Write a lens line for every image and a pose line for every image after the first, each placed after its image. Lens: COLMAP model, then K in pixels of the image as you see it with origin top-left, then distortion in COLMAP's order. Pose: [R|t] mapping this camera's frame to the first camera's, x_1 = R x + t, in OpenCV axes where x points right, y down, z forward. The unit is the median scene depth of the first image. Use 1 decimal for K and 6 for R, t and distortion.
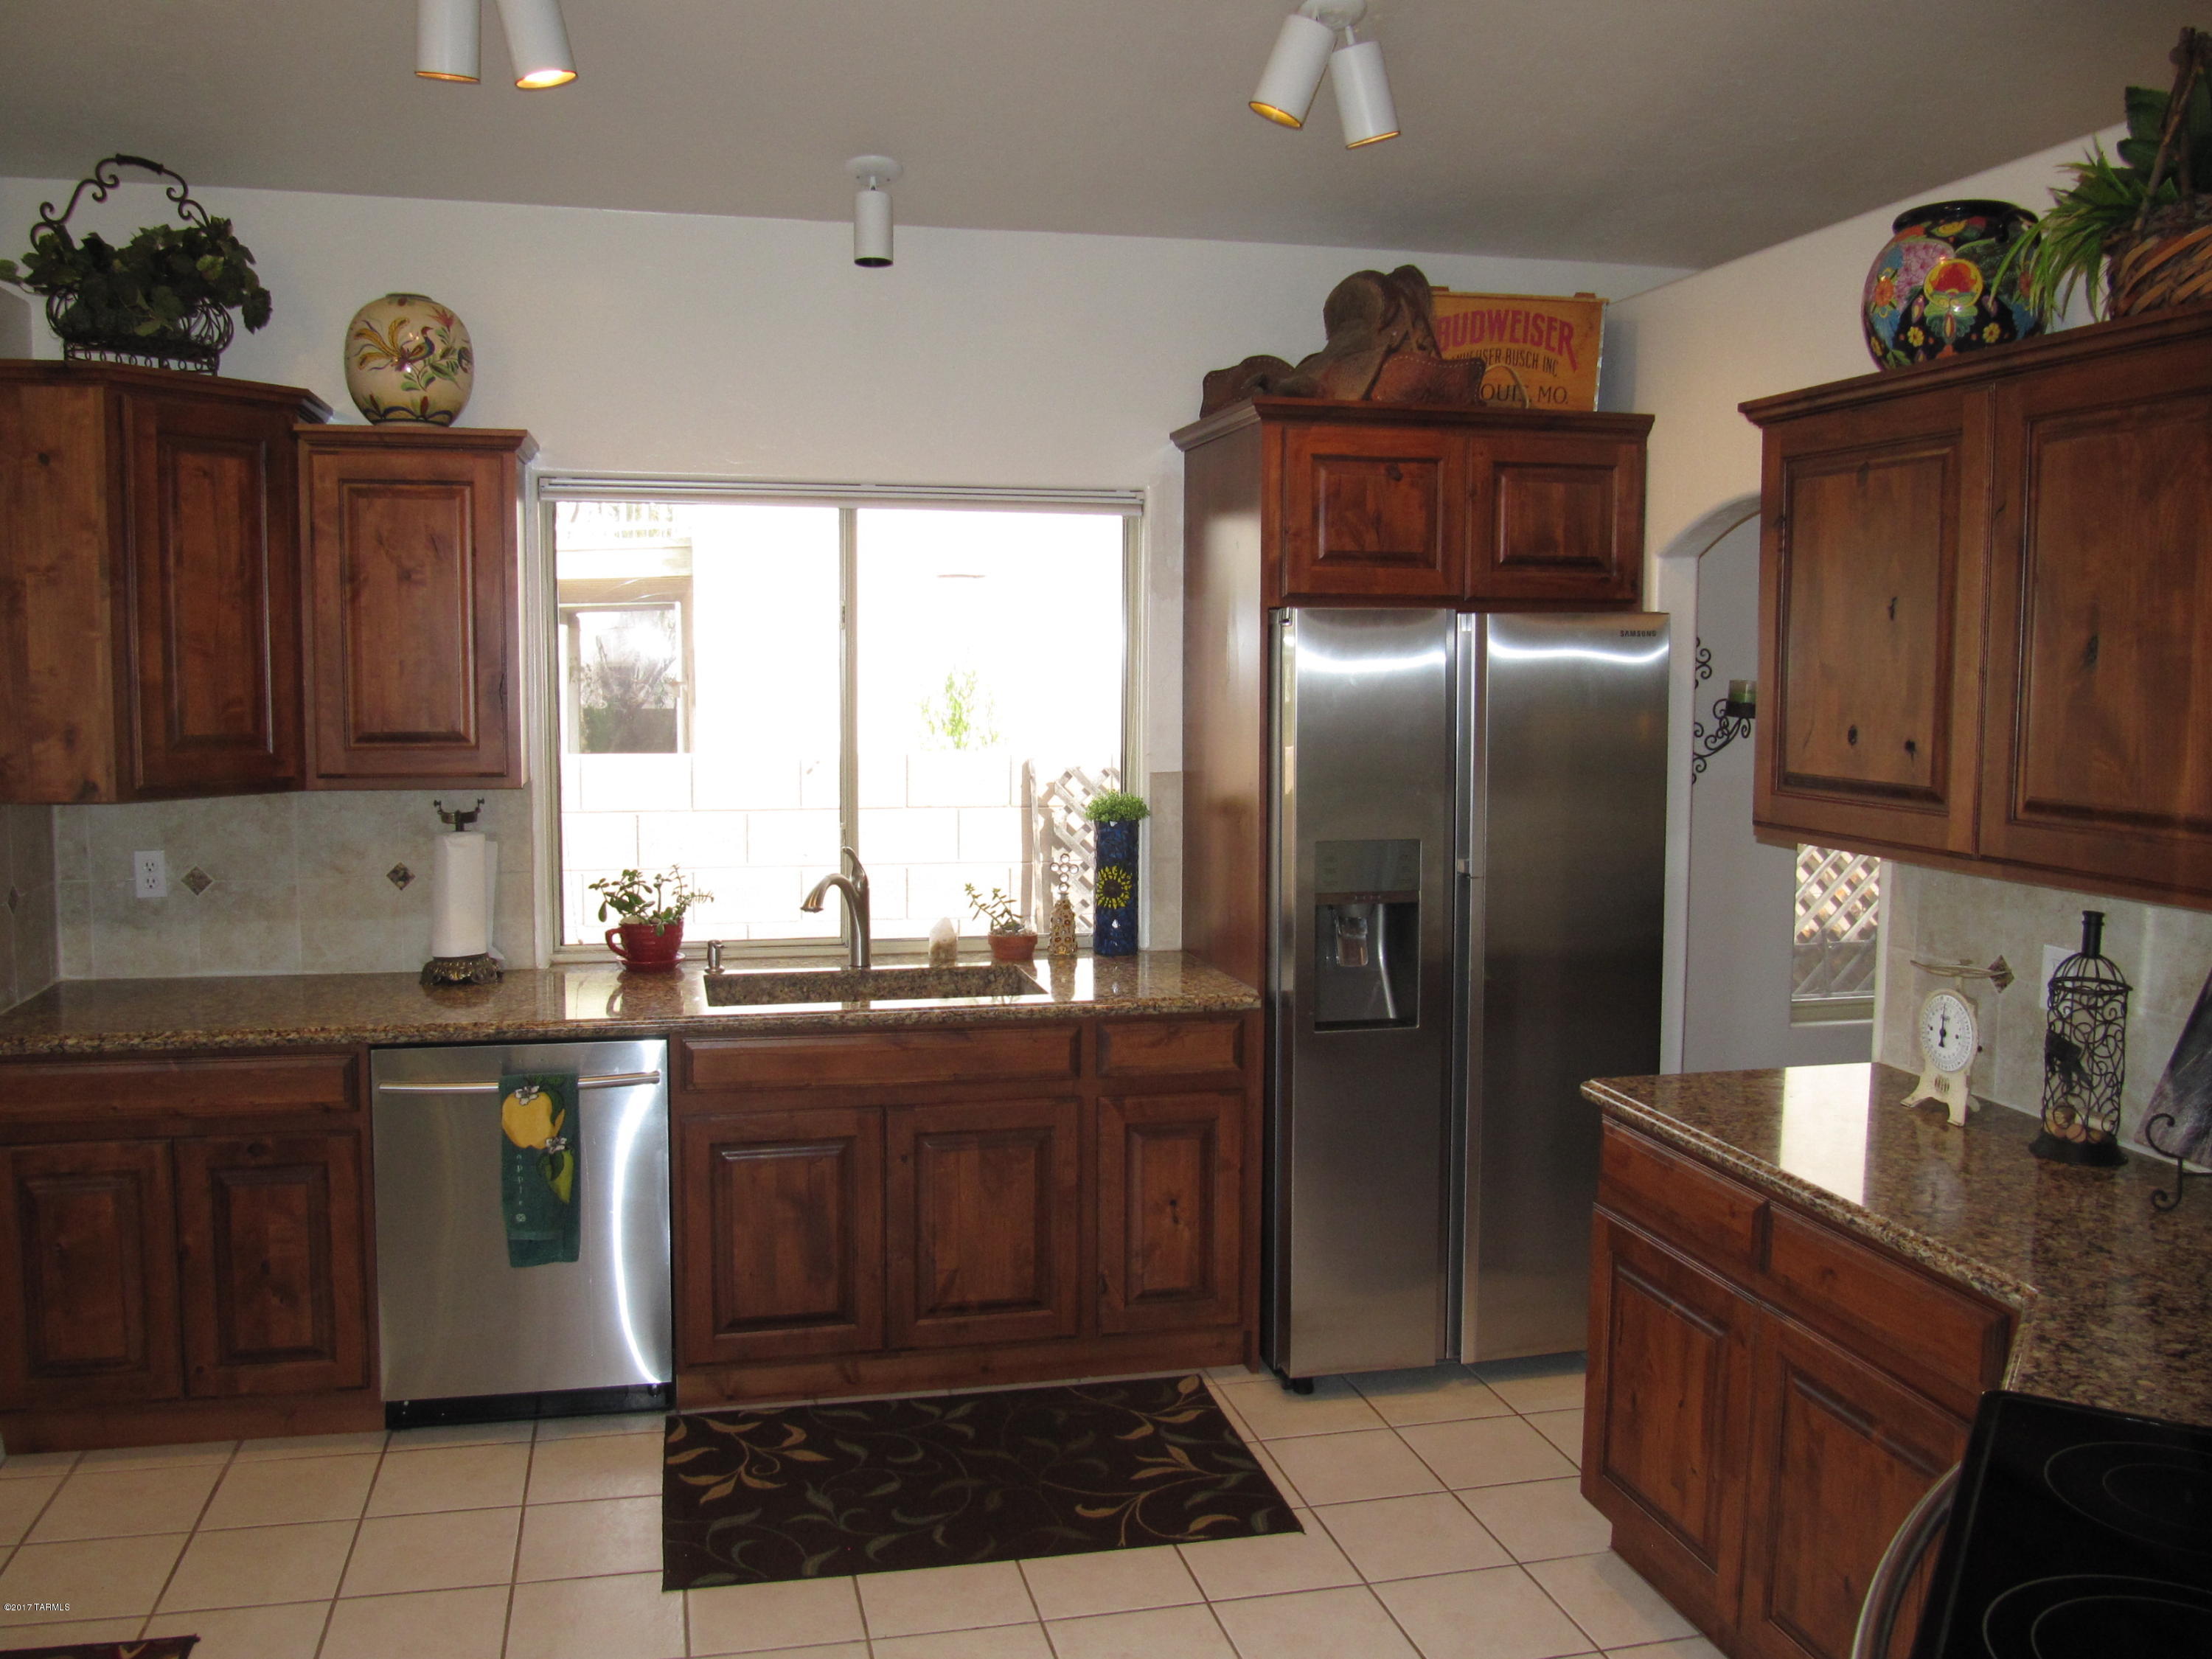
lens RADIAL K [[1882.5, 0, 1106.0], [0, 1882.5, 829.5], [0, 0, 1]] dist [-0.051007, 0.035155]
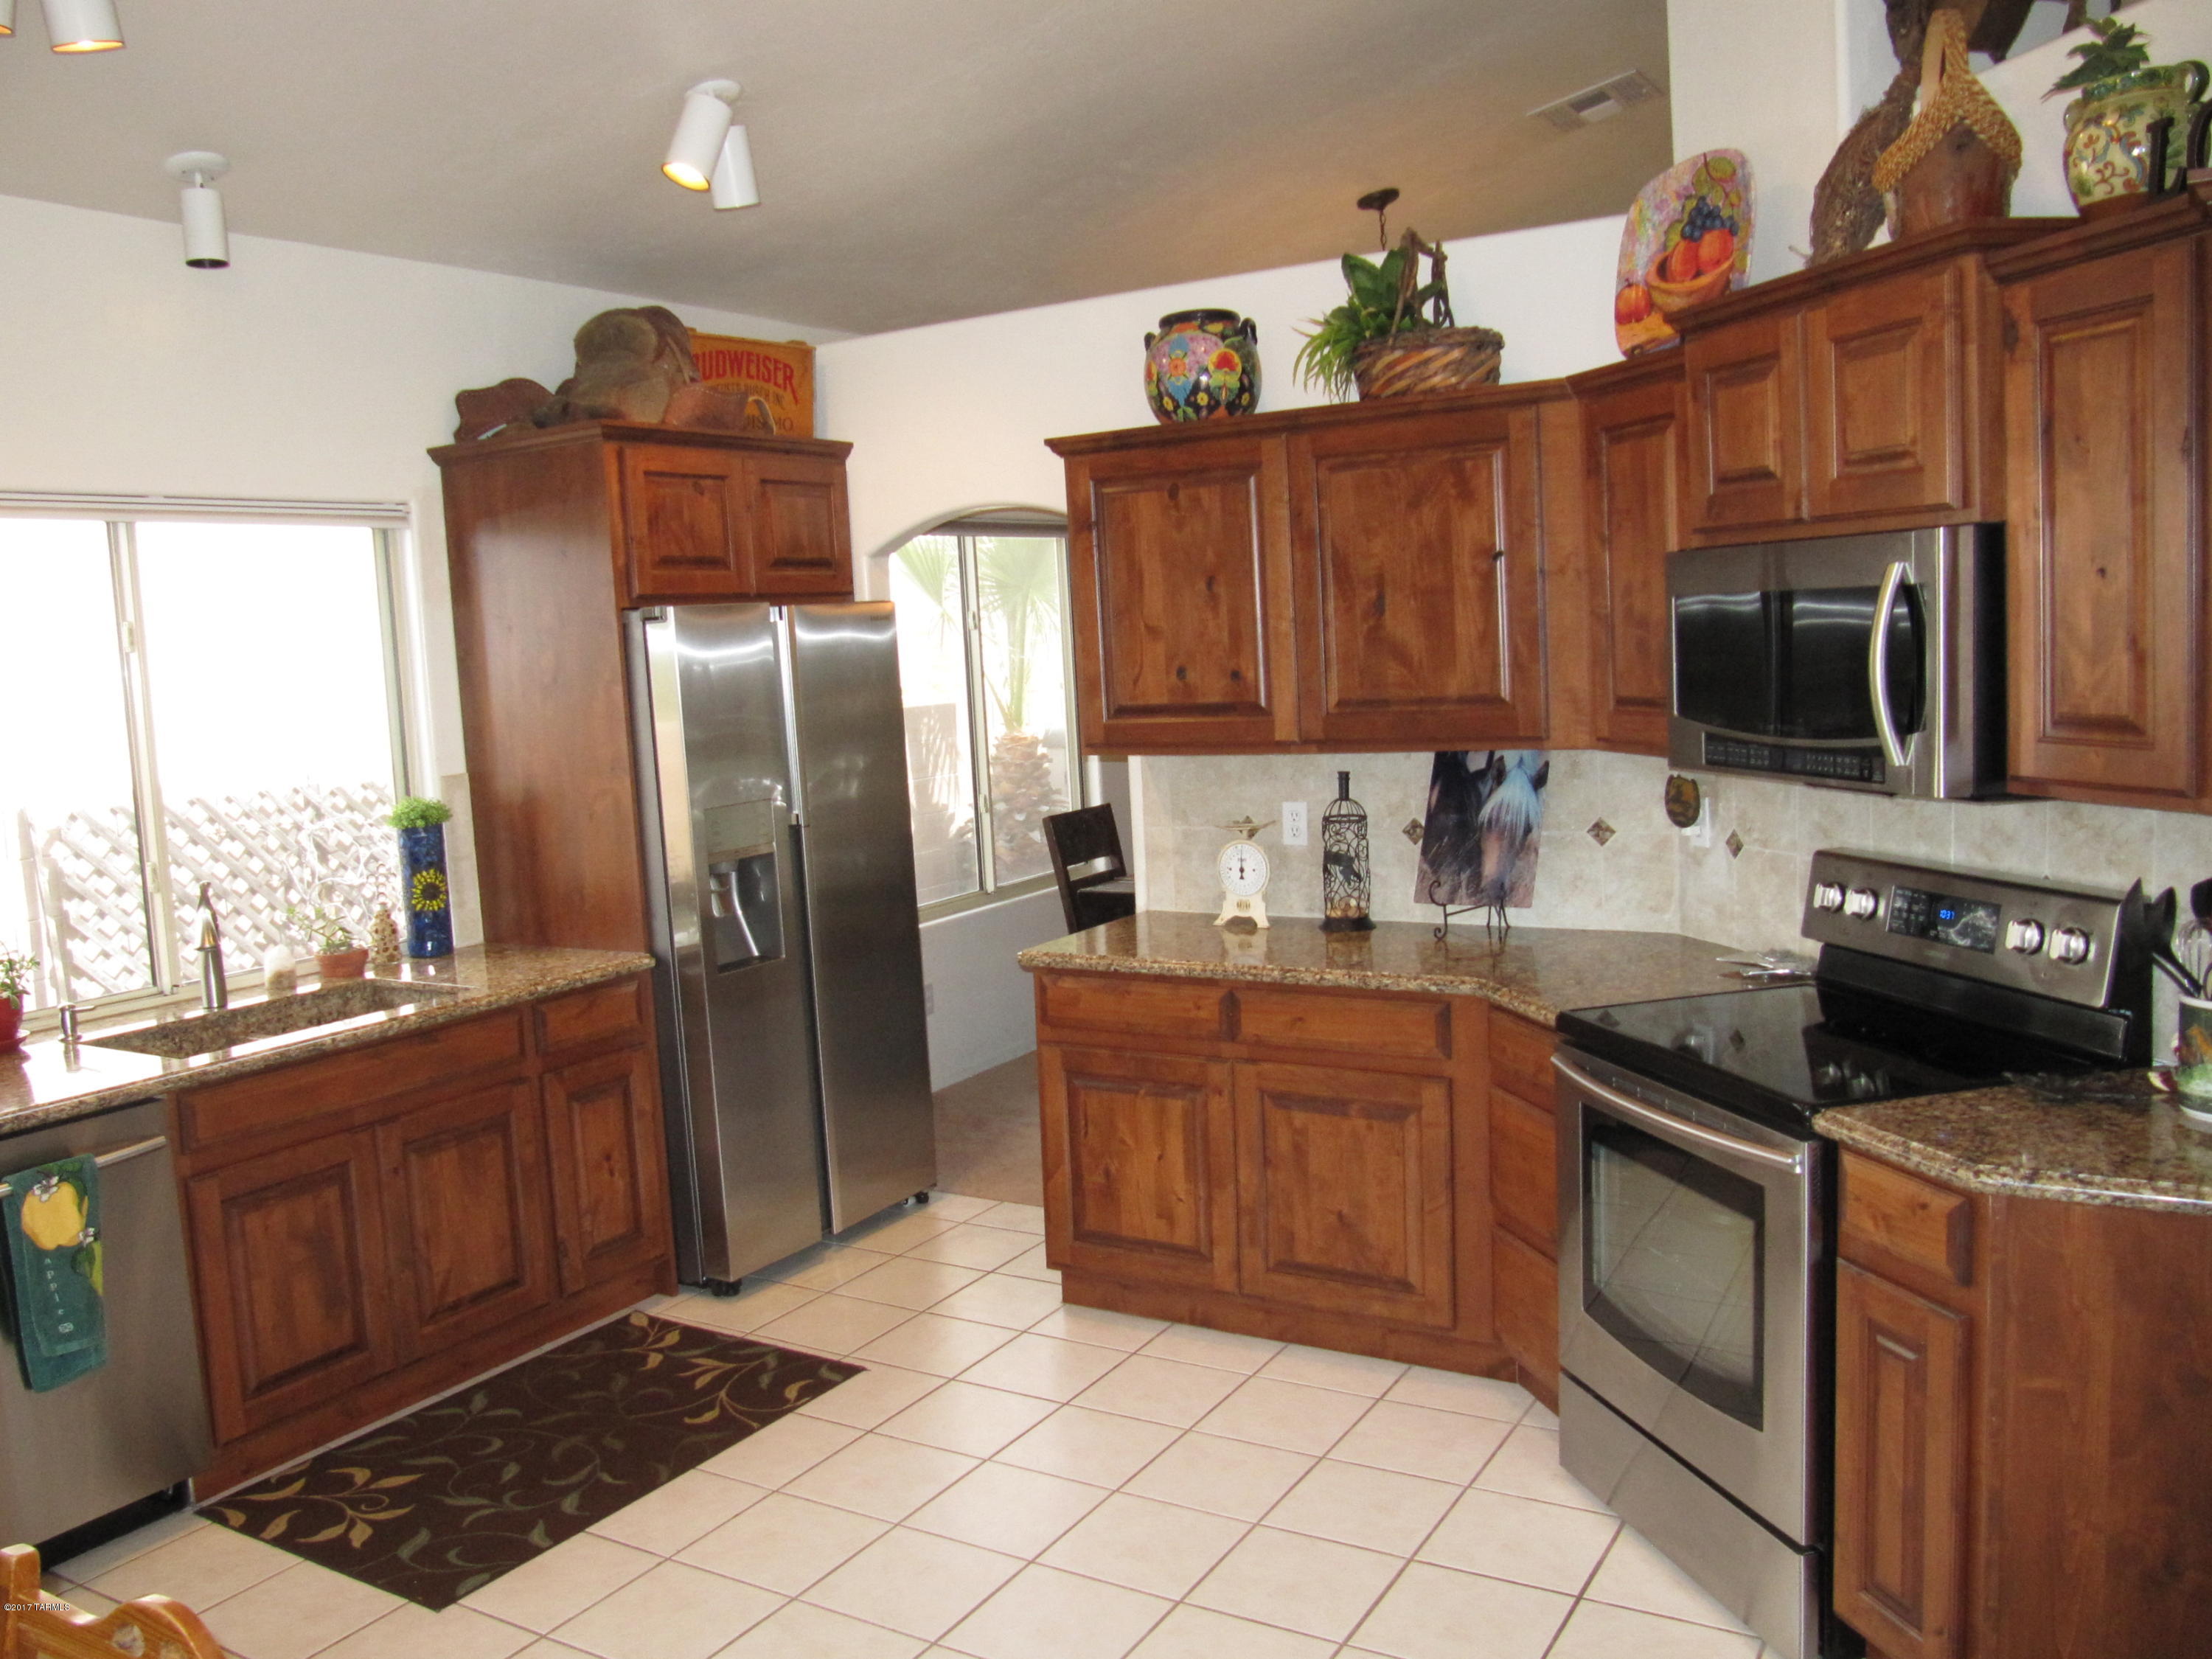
lens RADIAL K [[1882.5, 0, 1106.0], [0, 1882.5, 829.5], [0, 0, 1]] dist [-0.051007, 0.035155]
pose [[0.686610, -0.118206, 0.717352, -0.537178], [0.124381, 0.991246, 0.044288, -0.001503], [-0.716307, 0.058817, 0.695302, 0.030452]]
